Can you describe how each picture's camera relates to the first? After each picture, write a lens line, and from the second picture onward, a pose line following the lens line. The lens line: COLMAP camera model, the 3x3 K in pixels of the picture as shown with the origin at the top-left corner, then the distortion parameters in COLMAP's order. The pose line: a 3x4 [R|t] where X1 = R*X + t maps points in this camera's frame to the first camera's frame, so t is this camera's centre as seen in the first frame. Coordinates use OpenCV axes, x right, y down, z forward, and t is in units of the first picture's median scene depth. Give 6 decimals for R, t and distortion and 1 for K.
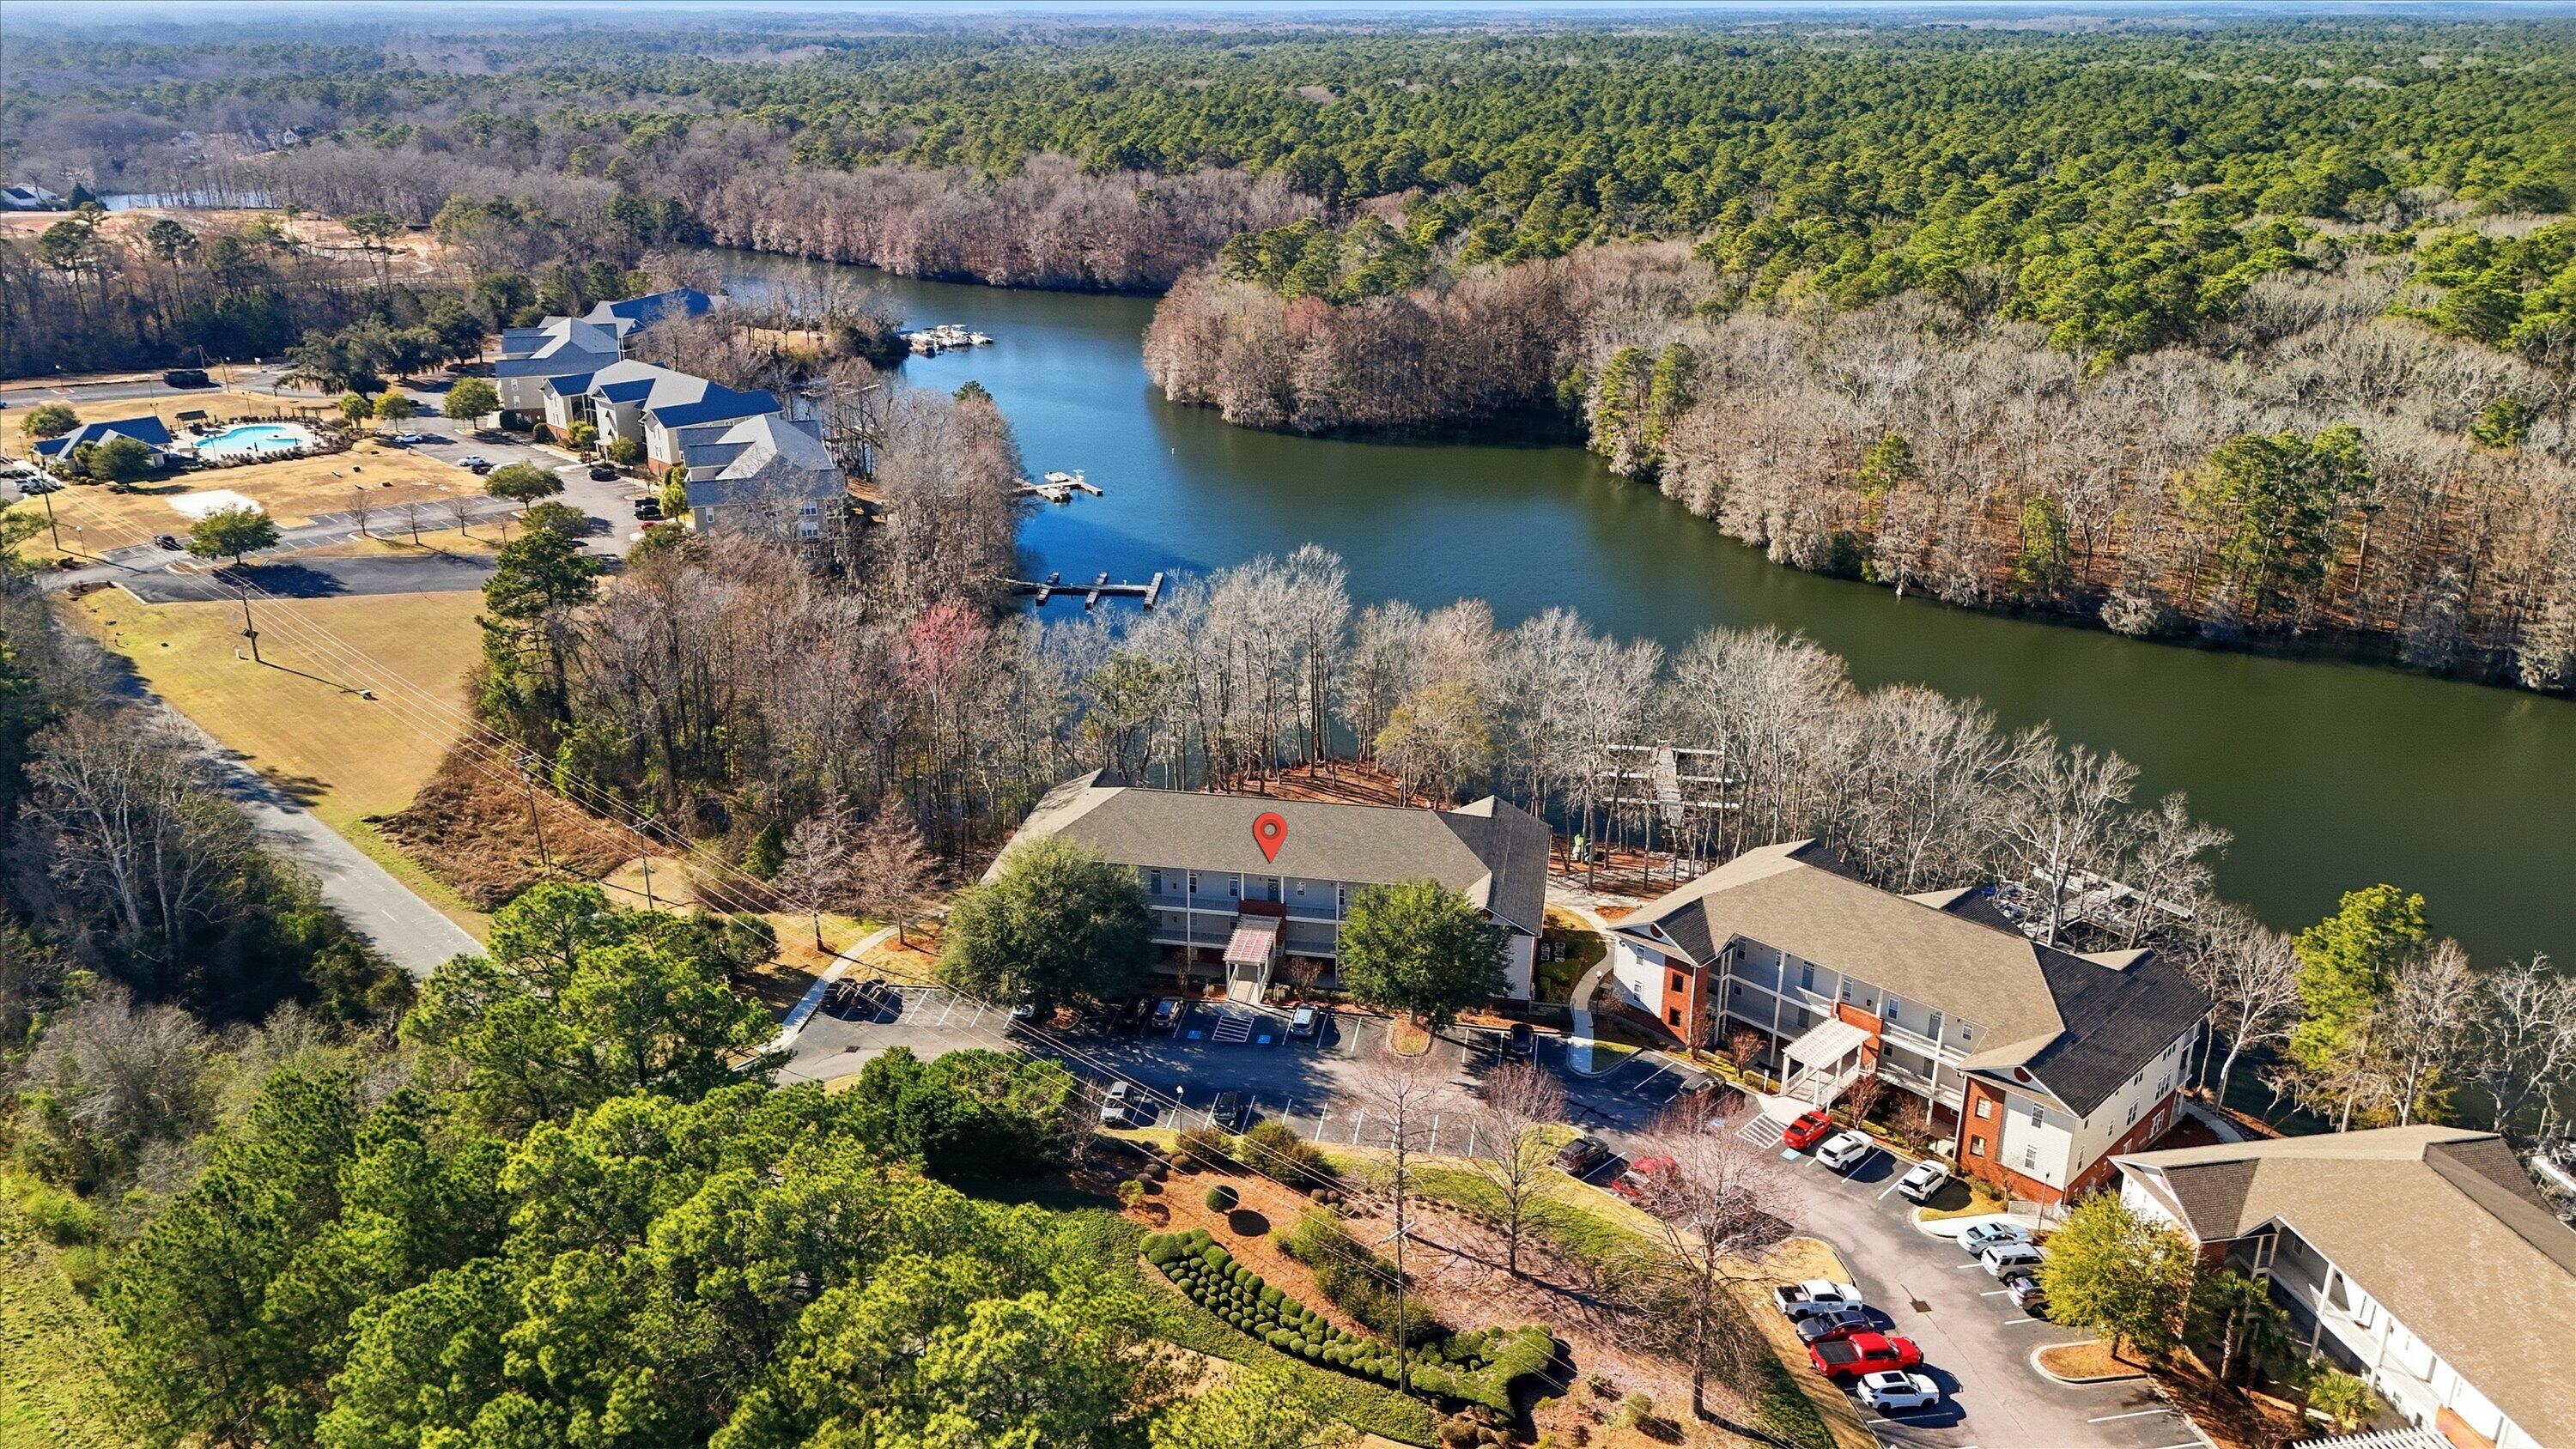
lens RADIAL K [[1883.4, 0, 1267.9], [0, 1883.4, 707.7], [0, 0, 1]] dist [0.077496, -0.072543]
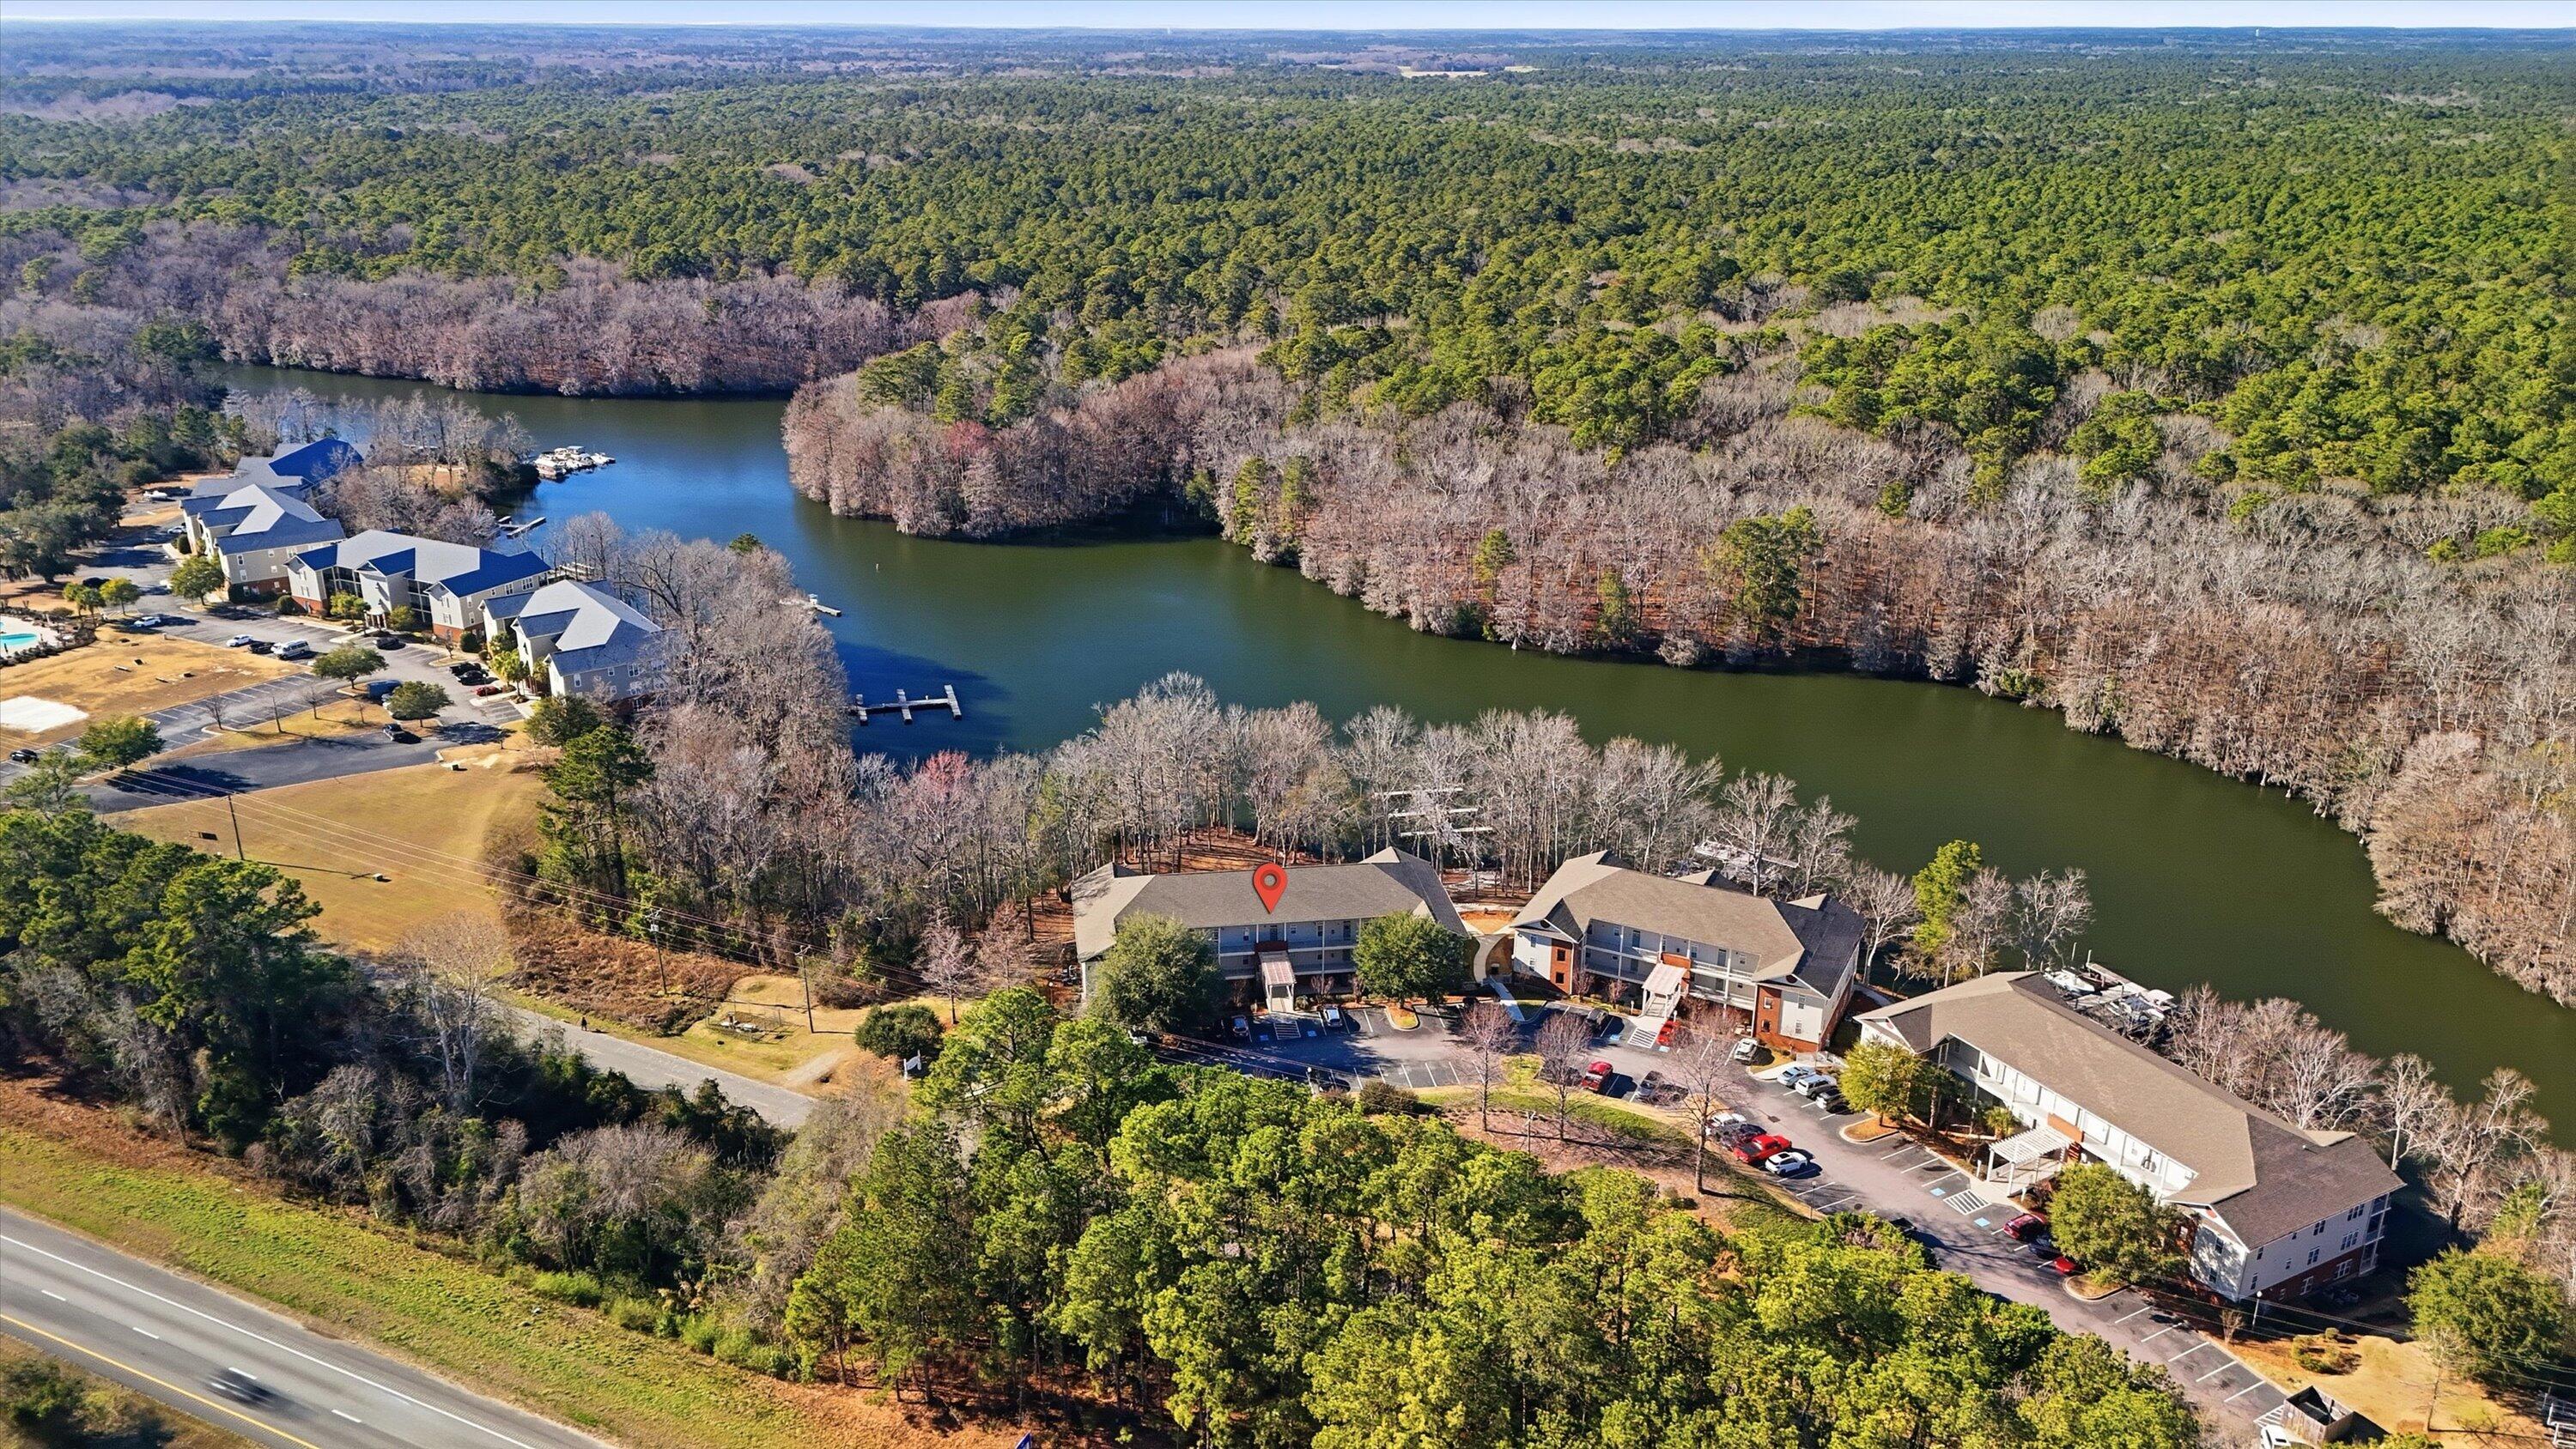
lens RADIAL K [[1883.4, 0, 1261.6], [0, 1883.4, 716.3], [0, 0, 1]] dist [0.077496, -0.072543]
pose [[0.949373, -0.105568, 0.295882, -0.252489], [0.106208, 0.994246, 0.013958, -0.054079], [-0.295653, 0.018173, 0.955122, -0.227866]]
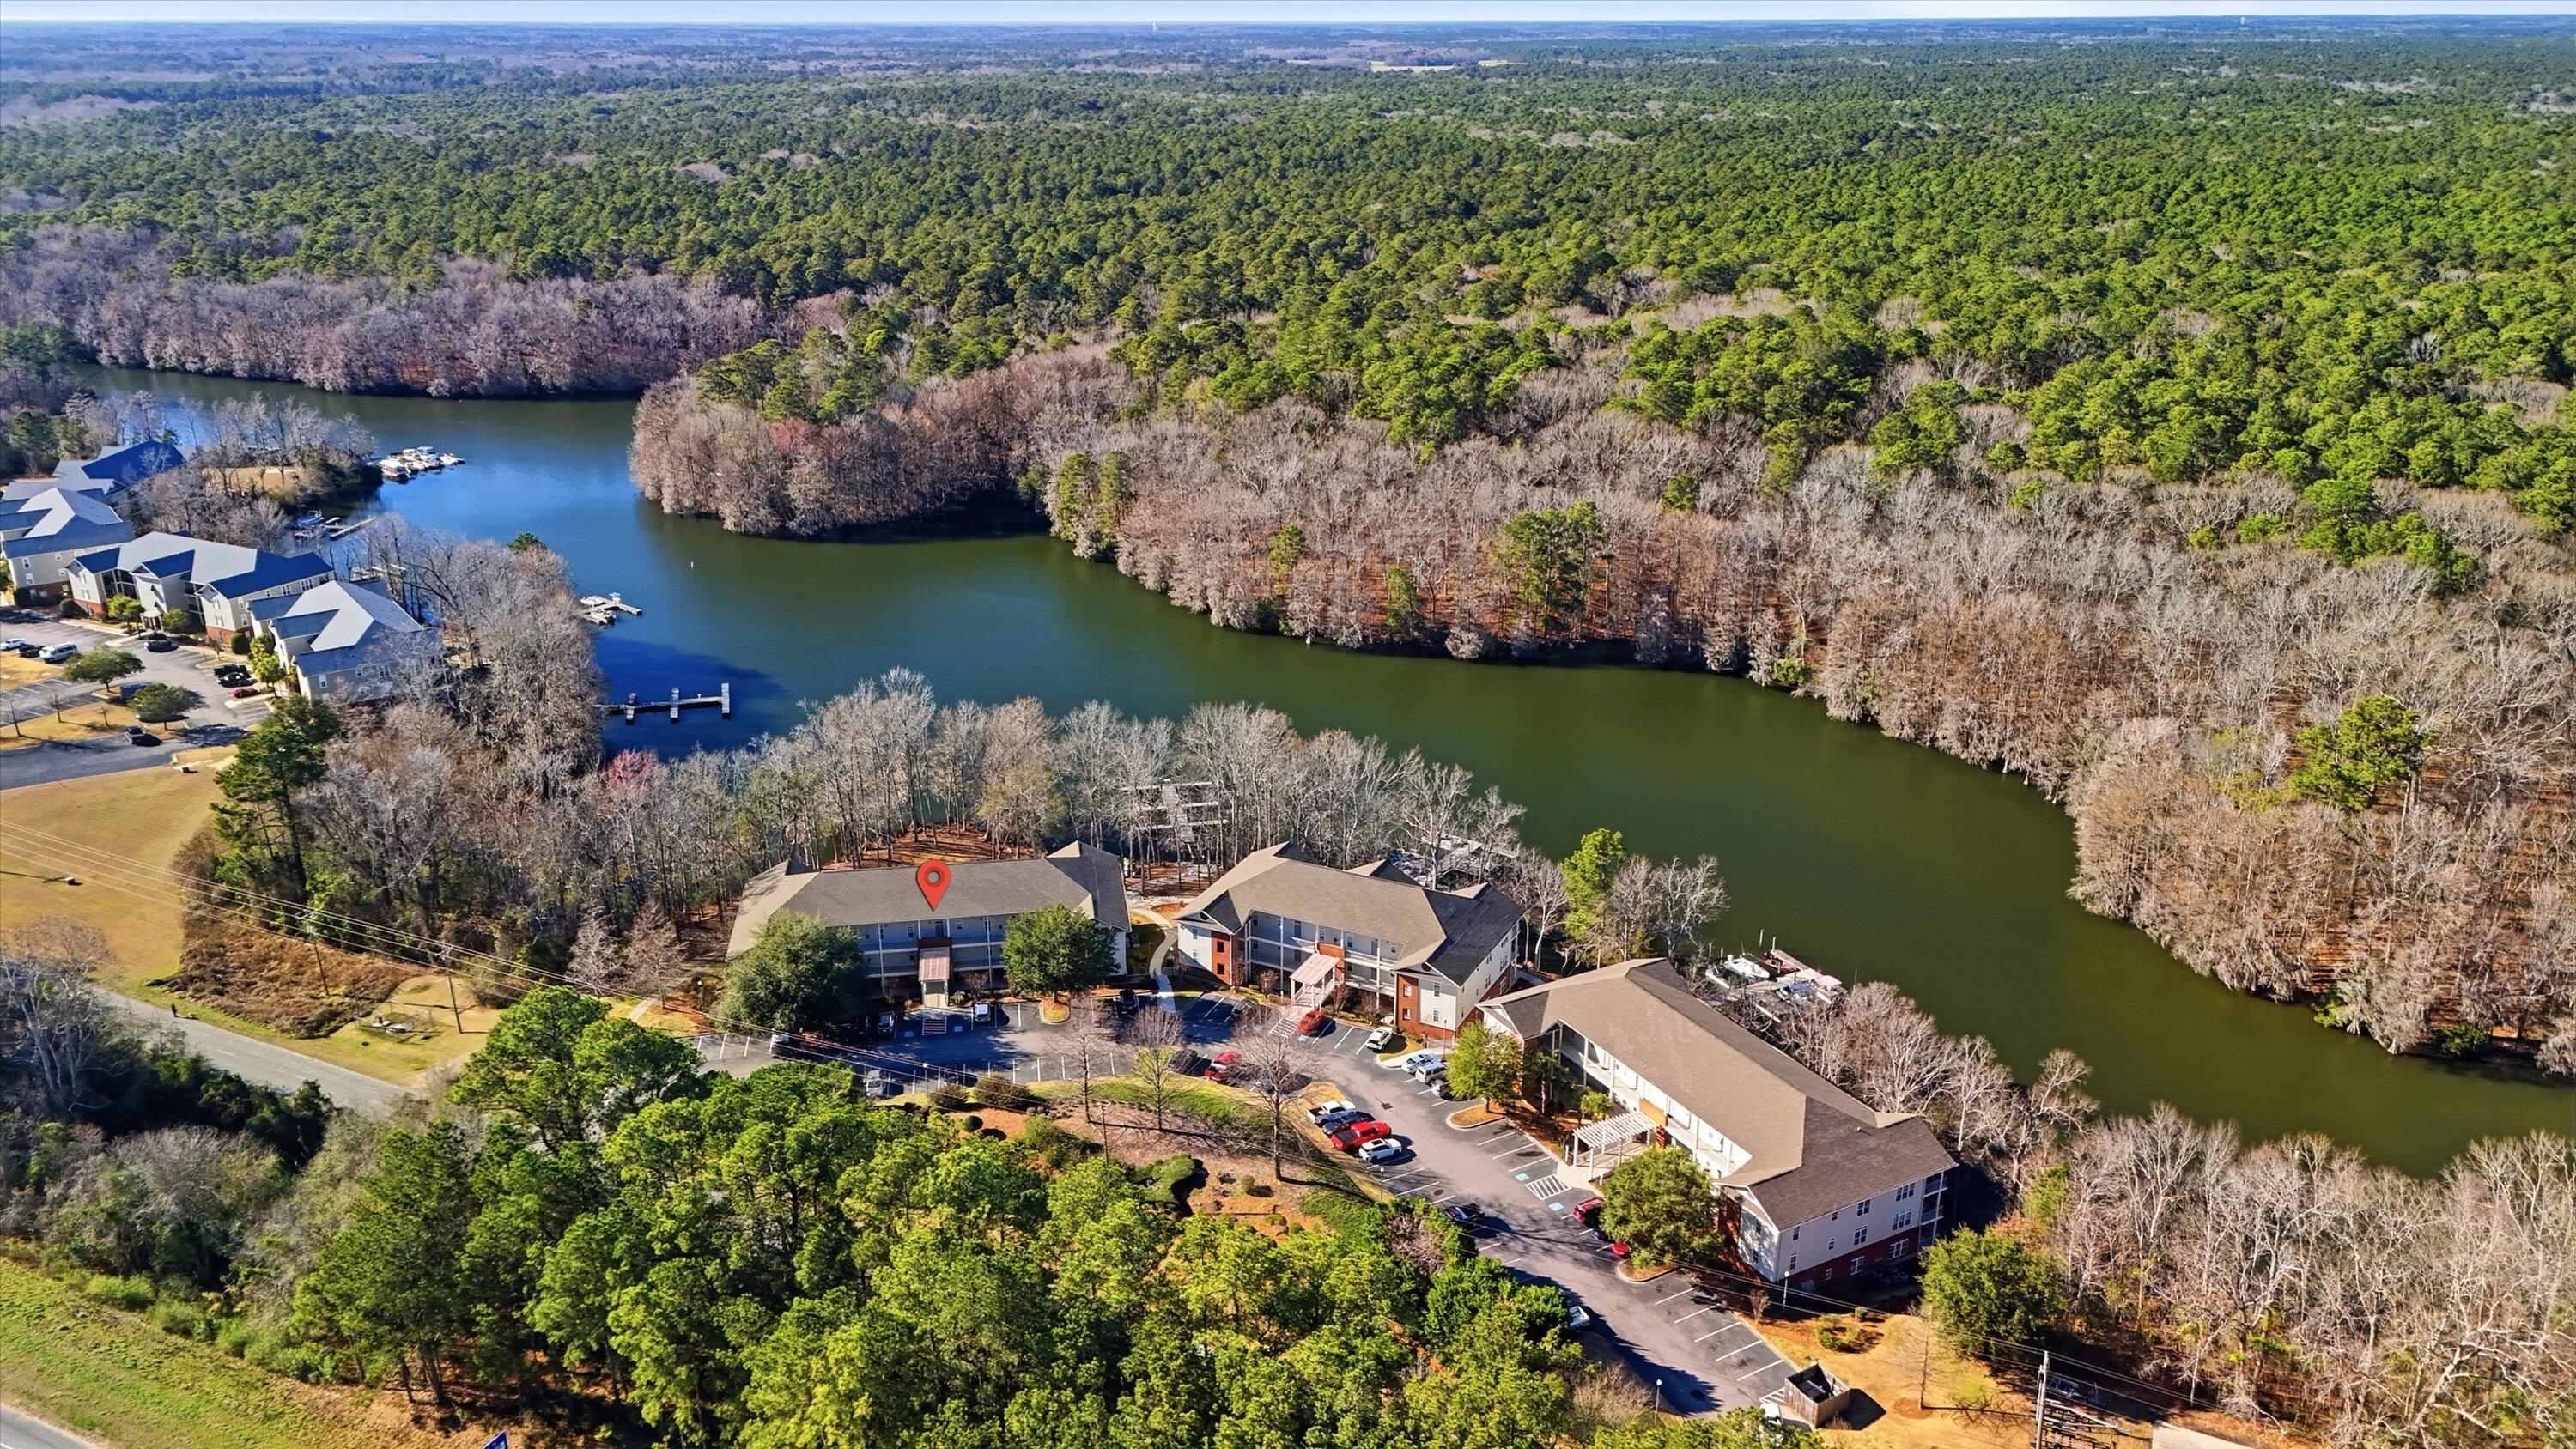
lens RADIAL K [[1883.4, 0, 1266.3], [0, 1883.4, 719.4], [0, 0, 1]] dist [0.077496, -0.072543]
pose [[0.947790, -0.114386, 0.297674, -0.104423], [0.114388, 0.993282, 0.017476, -0.035430], [-0.297673, 0.017487, 0.954508, -0.275199]]
